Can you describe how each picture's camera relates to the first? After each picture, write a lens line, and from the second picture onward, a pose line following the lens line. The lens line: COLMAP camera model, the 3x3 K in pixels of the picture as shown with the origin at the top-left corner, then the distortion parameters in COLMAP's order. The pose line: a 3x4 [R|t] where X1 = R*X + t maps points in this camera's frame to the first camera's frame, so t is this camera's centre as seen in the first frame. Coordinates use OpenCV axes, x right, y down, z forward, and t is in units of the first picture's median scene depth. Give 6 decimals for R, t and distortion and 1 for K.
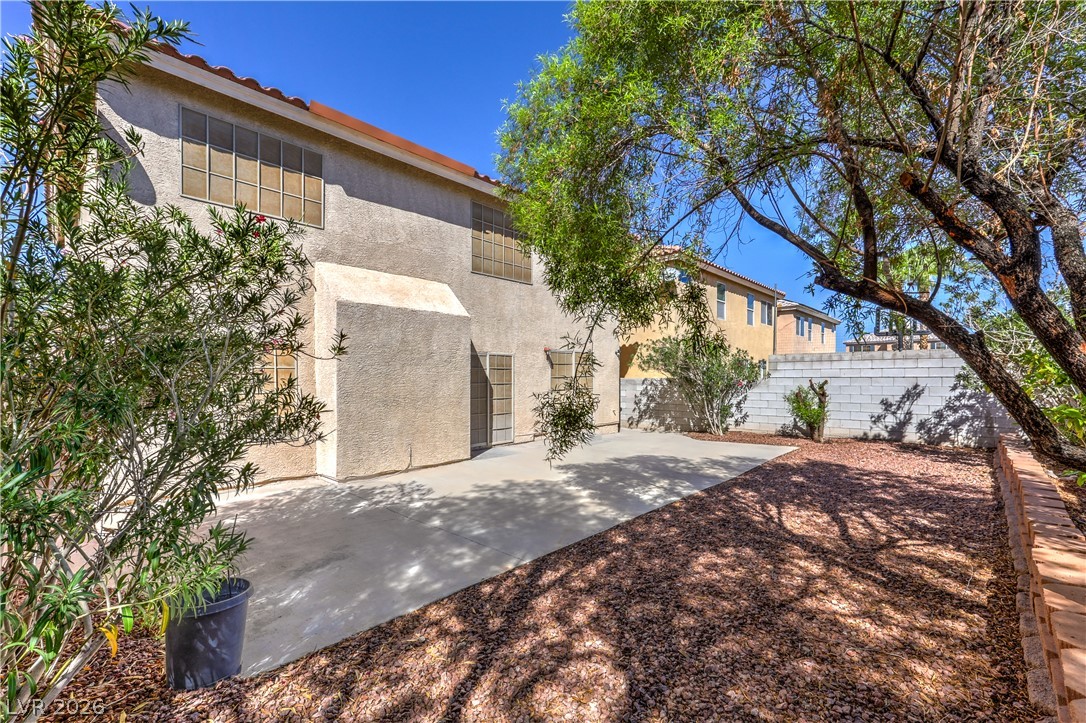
lens RADIAL K [[446.2, 0, 550.4], [0, 446.2, 378.8], [0, 0, 1]] dist [0.007957, -0.000956]
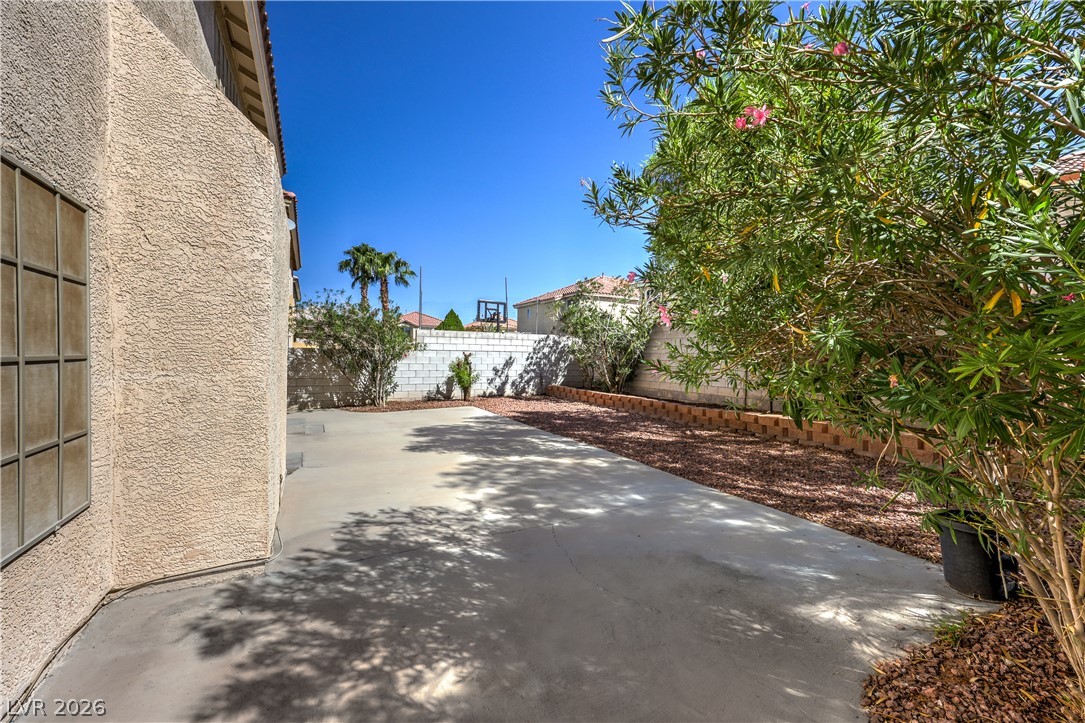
lens RADIAL K [[445.8, 0, 538.5], [0, 445.8, 361.0], [0, 0, 1]] dist [0.007957, -0.000956]
pose [[0.330068, -0.000282, 0.943957, -0.823054], [-0.013768, 0.999892, 0.005113, 0.026971], [-0.943857, -0.014684, 0.330029, 0.621306]]
